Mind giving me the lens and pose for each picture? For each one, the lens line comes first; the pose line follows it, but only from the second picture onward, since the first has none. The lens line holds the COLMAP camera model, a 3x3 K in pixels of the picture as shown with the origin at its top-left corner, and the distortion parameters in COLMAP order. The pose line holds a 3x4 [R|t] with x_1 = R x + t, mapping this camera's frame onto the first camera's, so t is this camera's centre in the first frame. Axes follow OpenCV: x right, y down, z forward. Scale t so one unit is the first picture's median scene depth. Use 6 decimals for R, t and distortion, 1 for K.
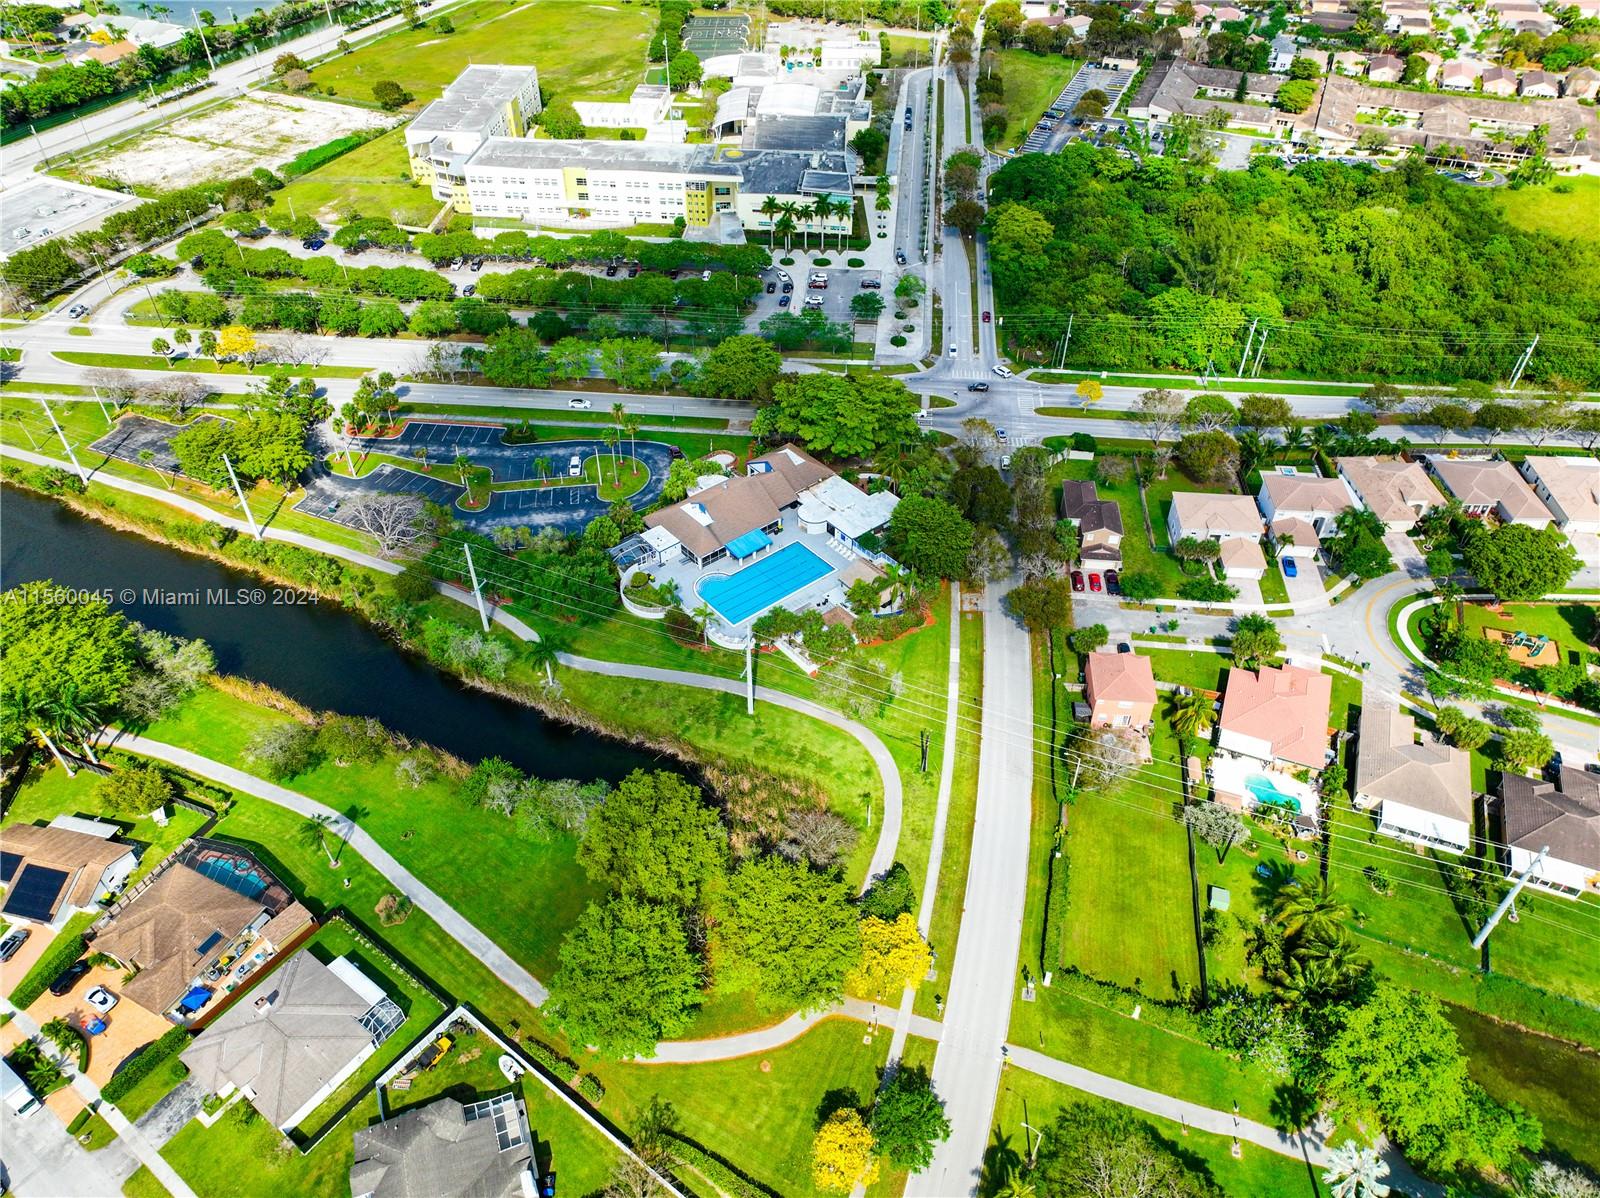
lens RADIAL K [[1121.5, 0, 800.0], [0, 1121.5, 599.0], [0, 0, 1]] dist [-0.003348, 0.018355]
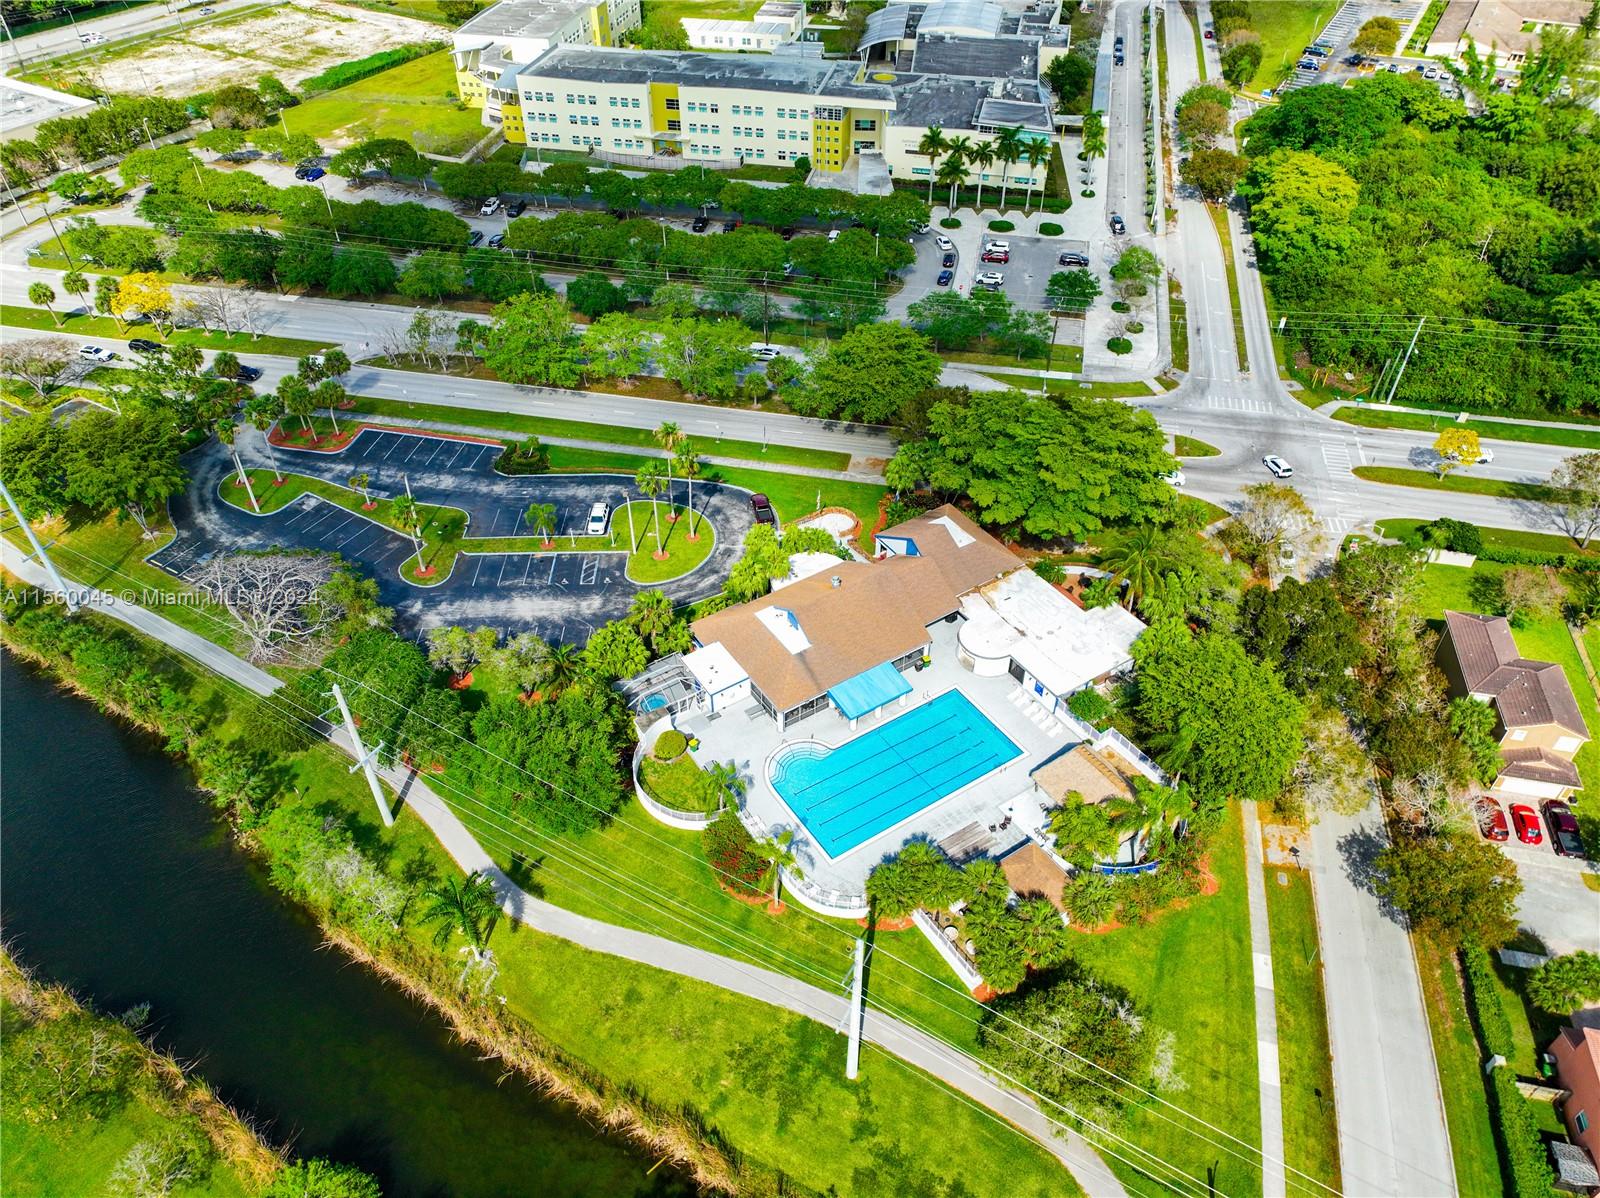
lens RADIAL K [[1121.5, 0, 800.0], [0, 1121.5, 599.0], [0, 0, 1]] dist [-0.003348, 0.018355]
pose [[0.992713, 0.075011, -0.094314, -0.024512], [-0.074862, 0.997181, 0.005128, -0.075071], [0.094433, 0.001970, 0.995529, 0.345229]]
